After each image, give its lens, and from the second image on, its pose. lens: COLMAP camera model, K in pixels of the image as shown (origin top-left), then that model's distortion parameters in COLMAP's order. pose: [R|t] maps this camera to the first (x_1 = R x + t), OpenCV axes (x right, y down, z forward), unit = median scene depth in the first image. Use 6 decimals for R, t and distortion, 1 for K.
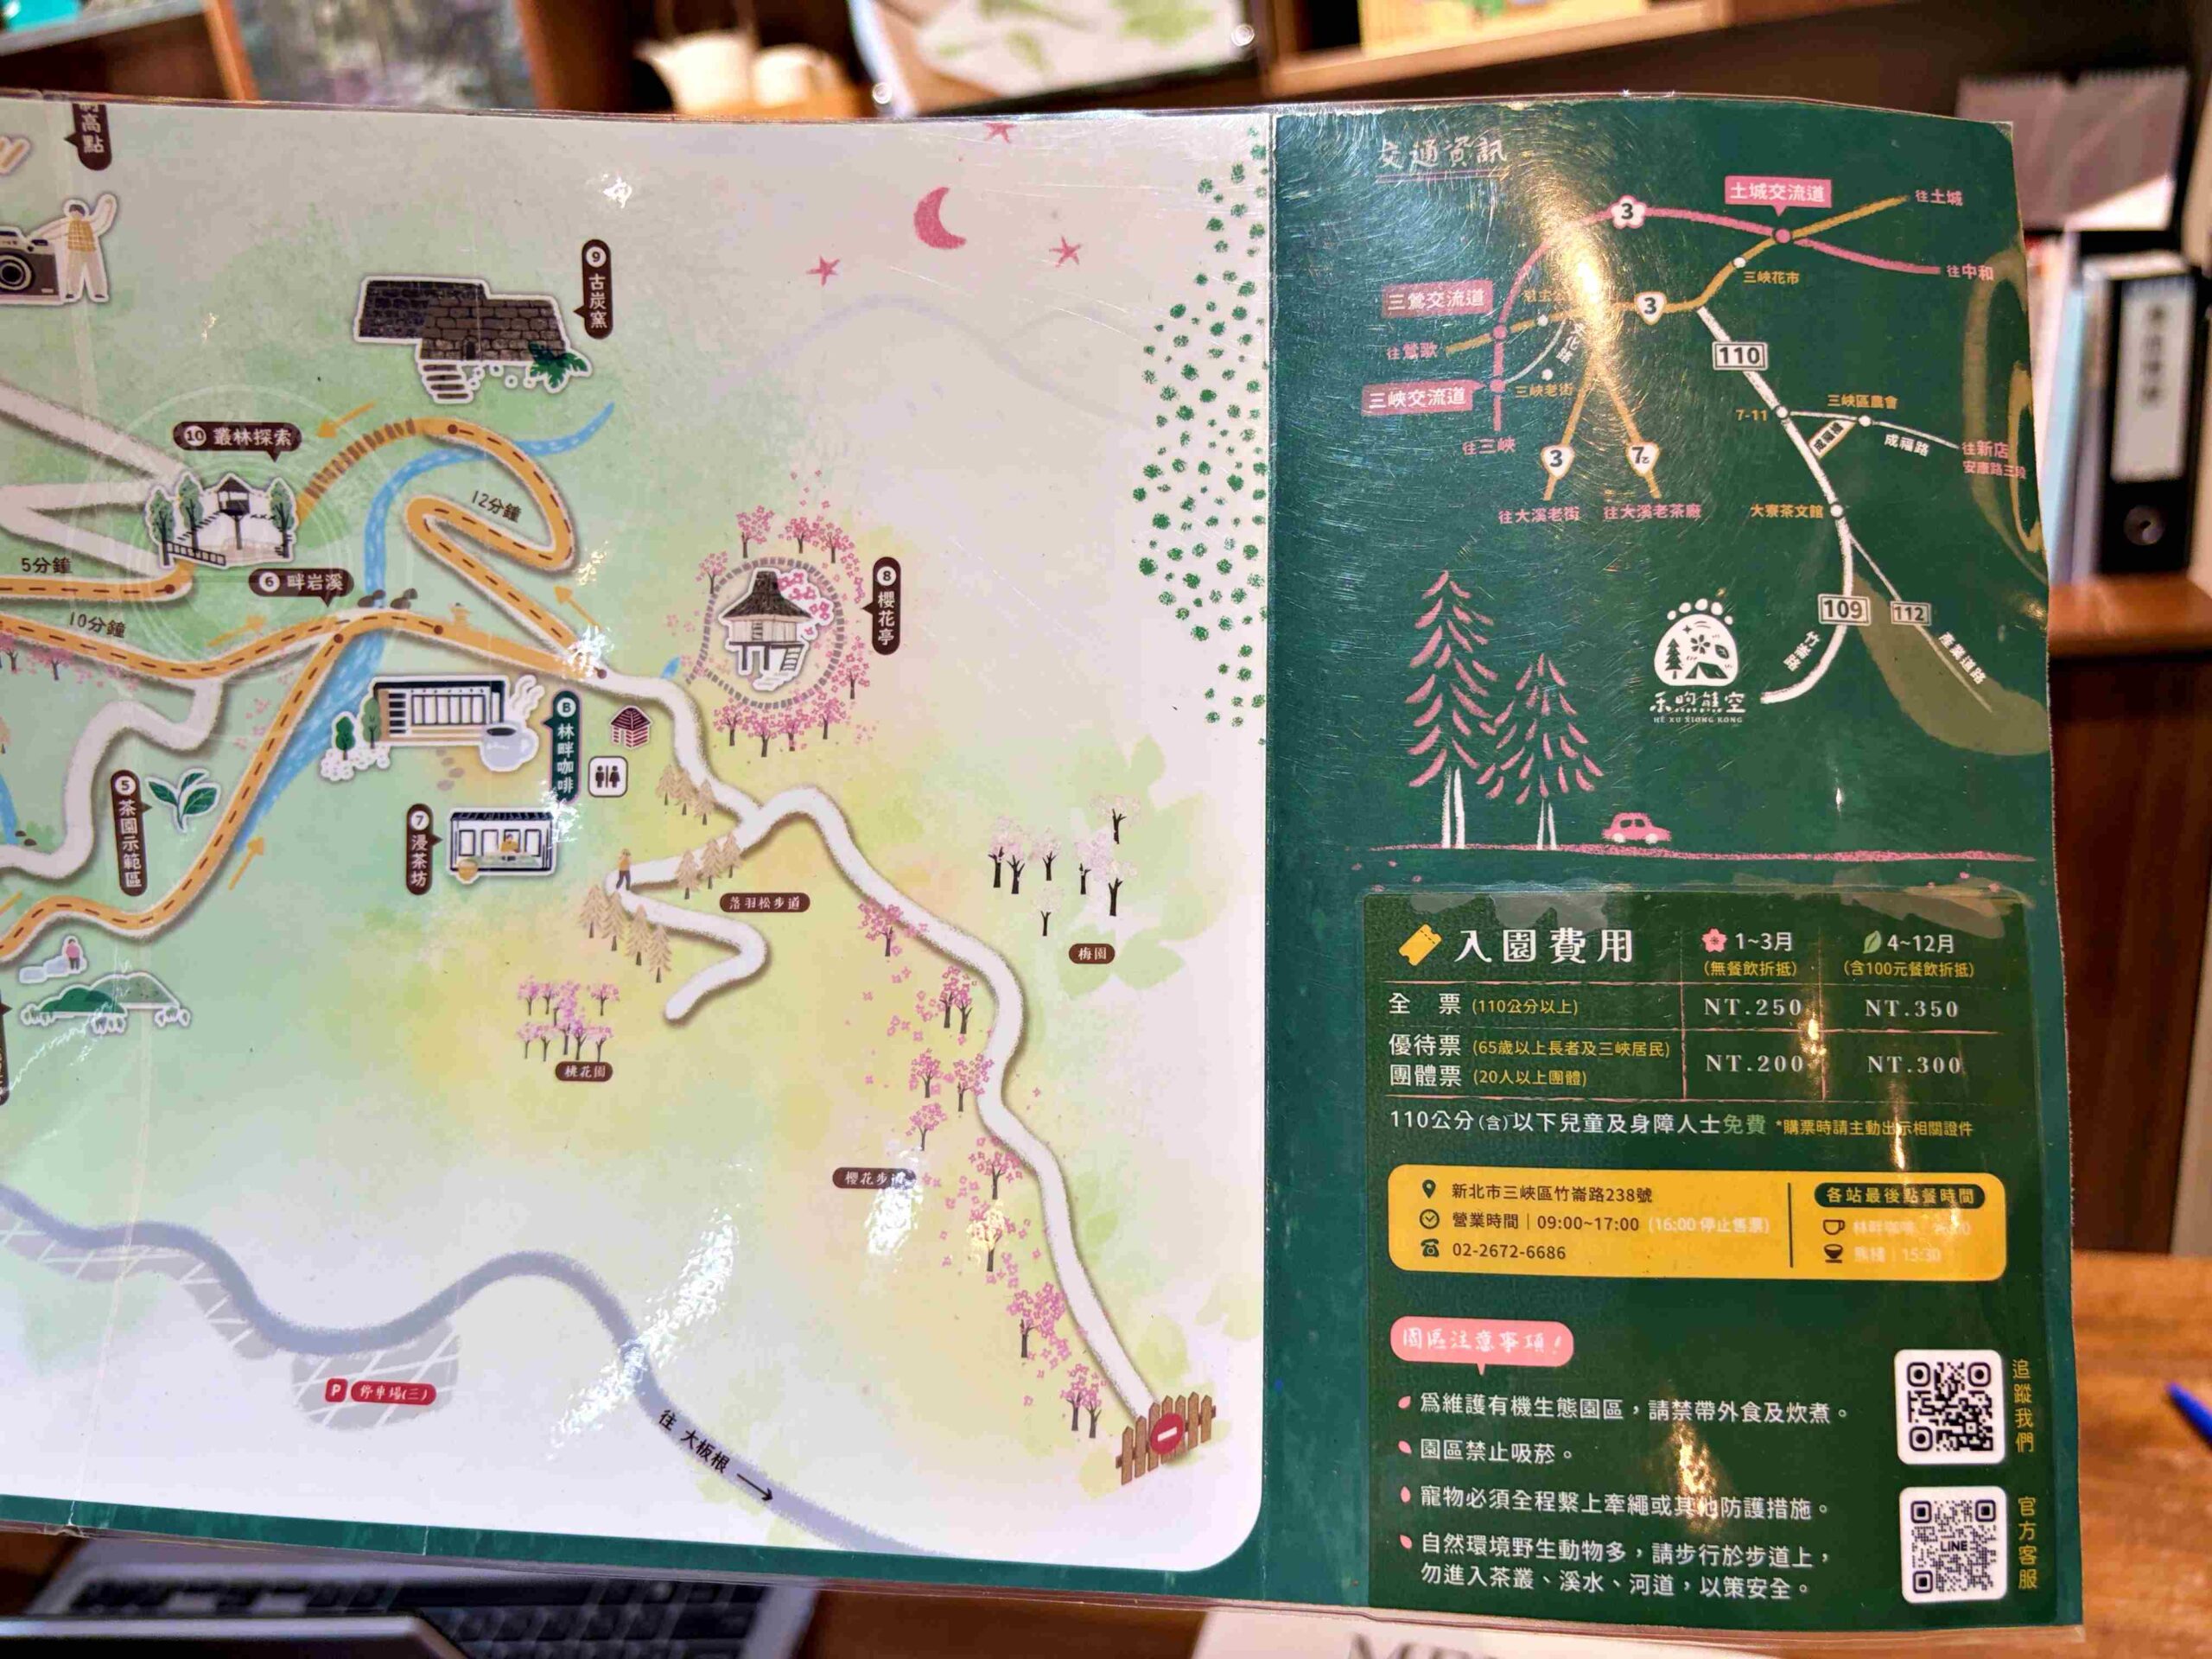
lens RADIAL K [[1790.8, 0, 933.3], [0, 1790.8, 947.5], [0, 0, 1]] dist [0.061290, -0.183222]
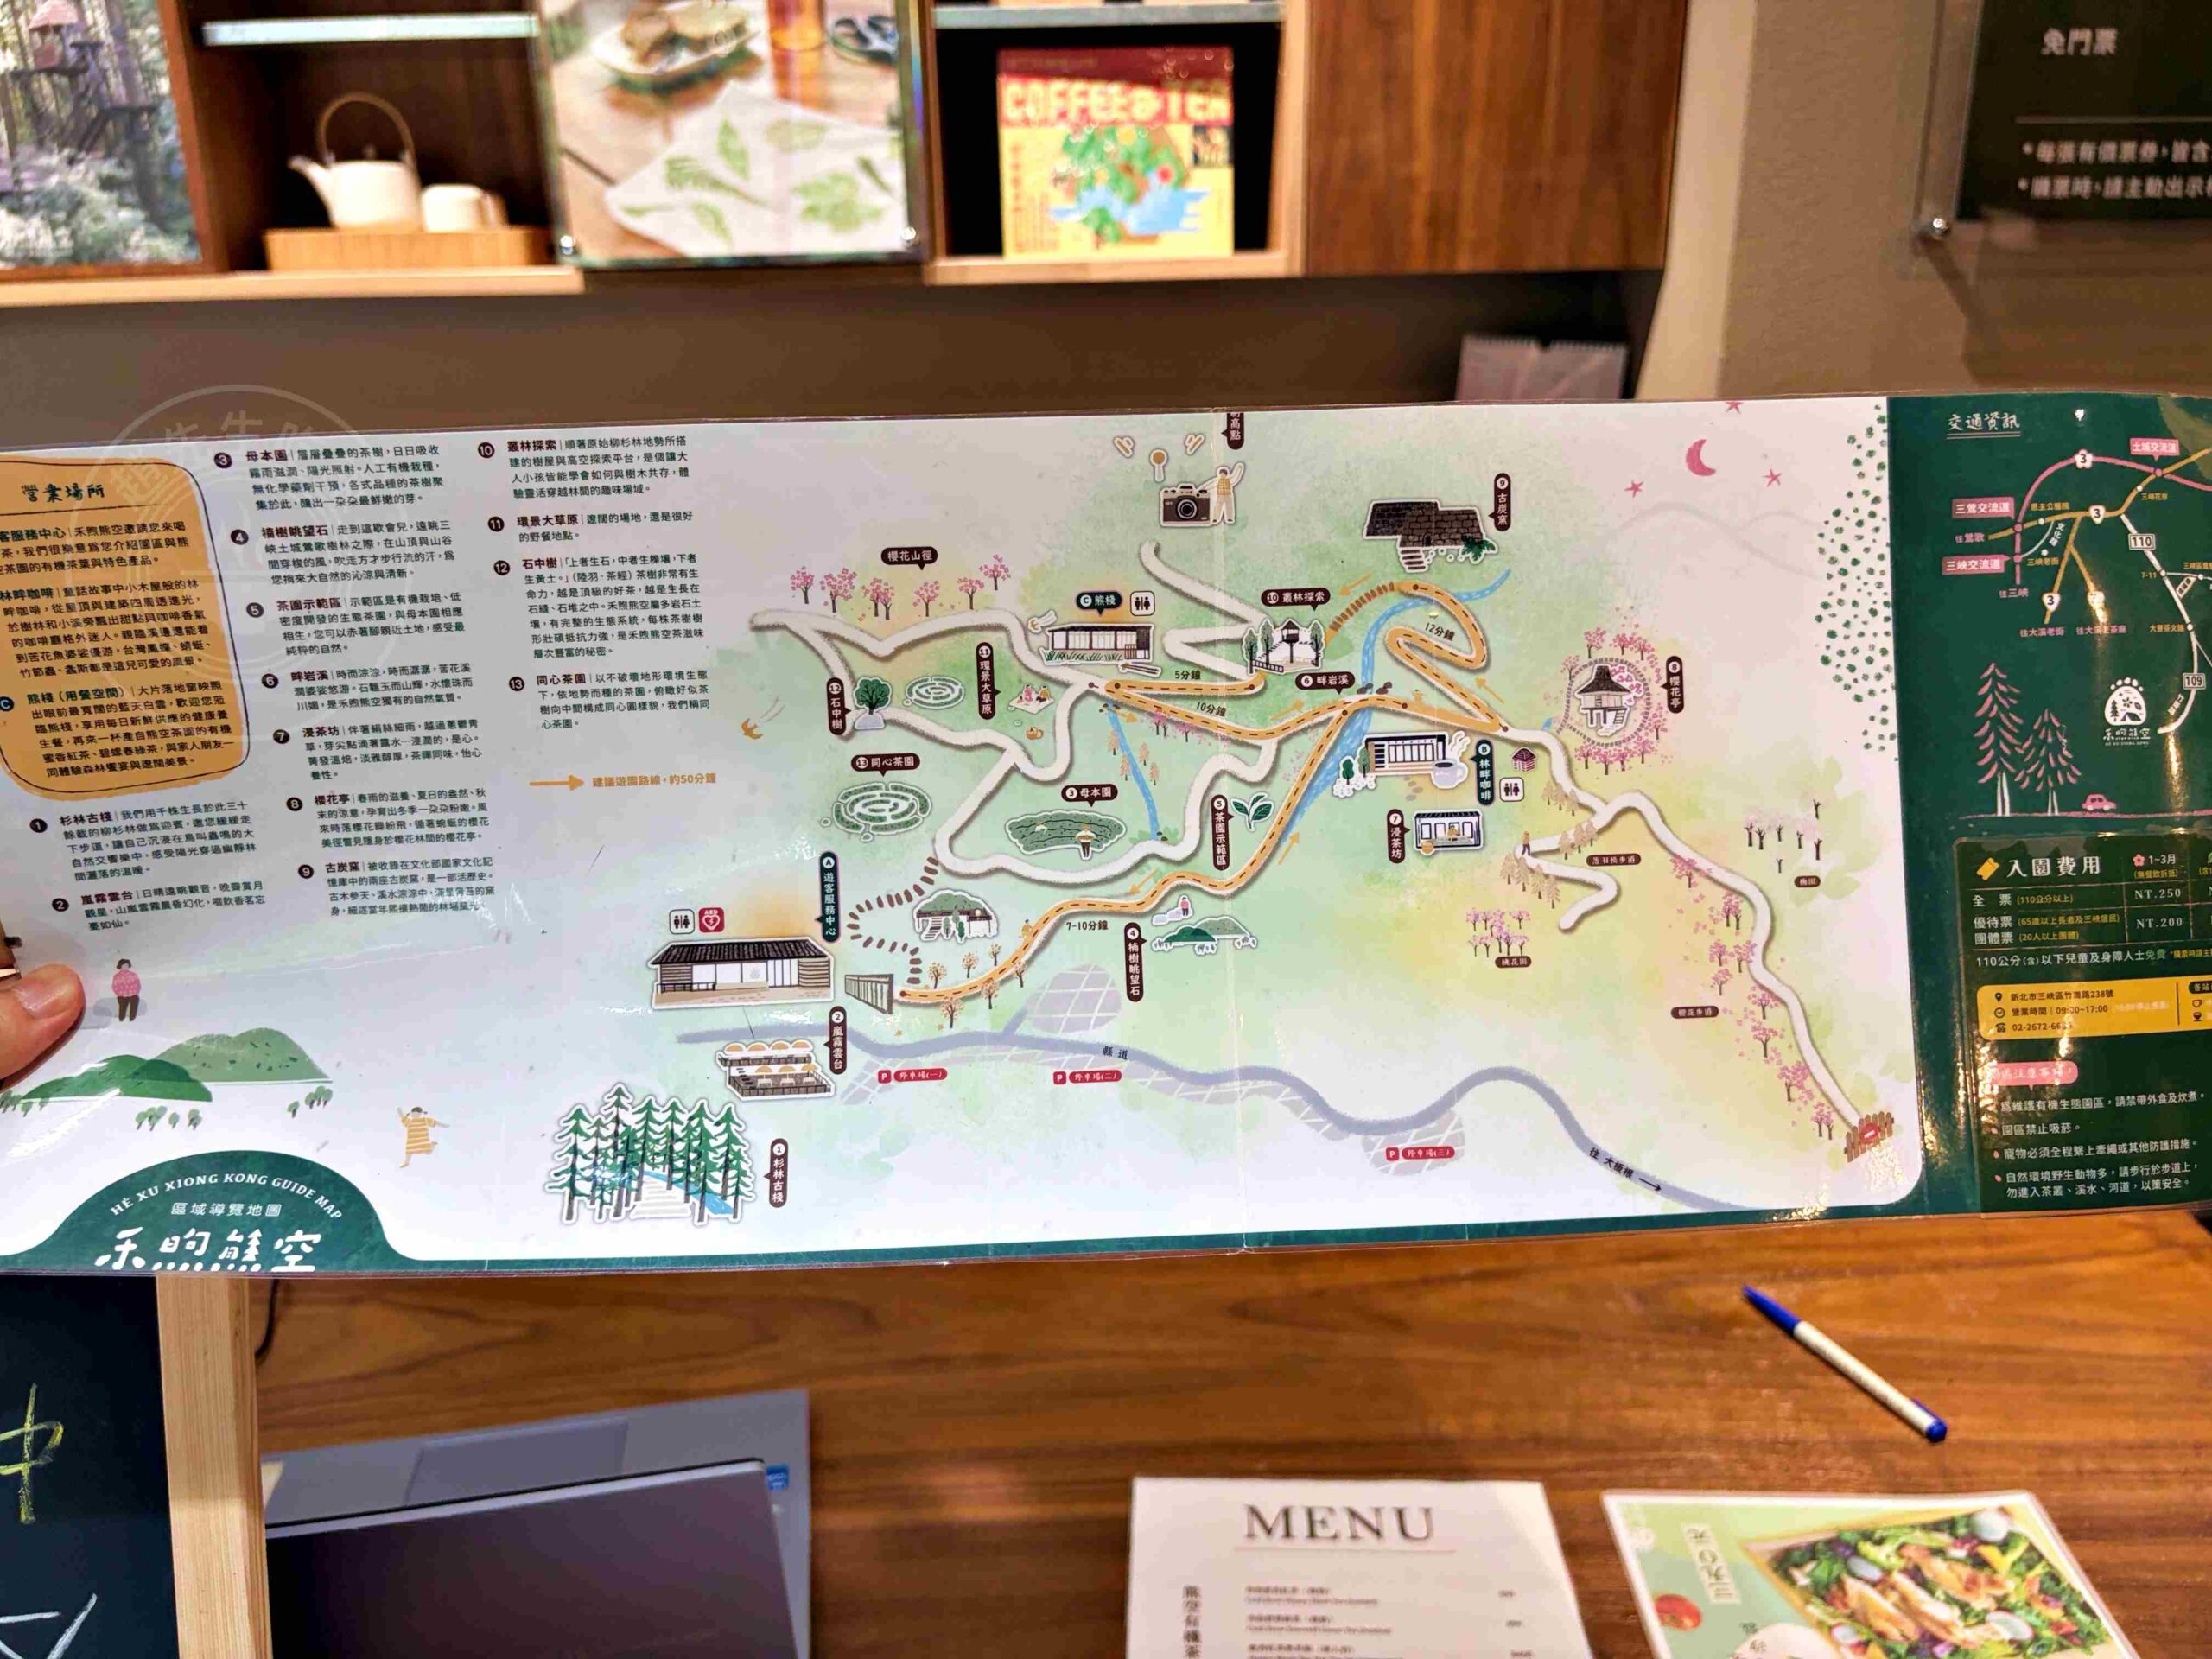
lens RADIAL K [[1709.5, 0, 1106.0], [0, 1709.5, 829.5], [0, 0, 1]] dist [0.057059, -0.077571]
pose [[0.982576, -0.066197, 0.173673, -0.889849], [0.048197, 0.993209, 0.105889, -0.261127], [-0.179503, -0.095673, 0.979094, -0.559788]]
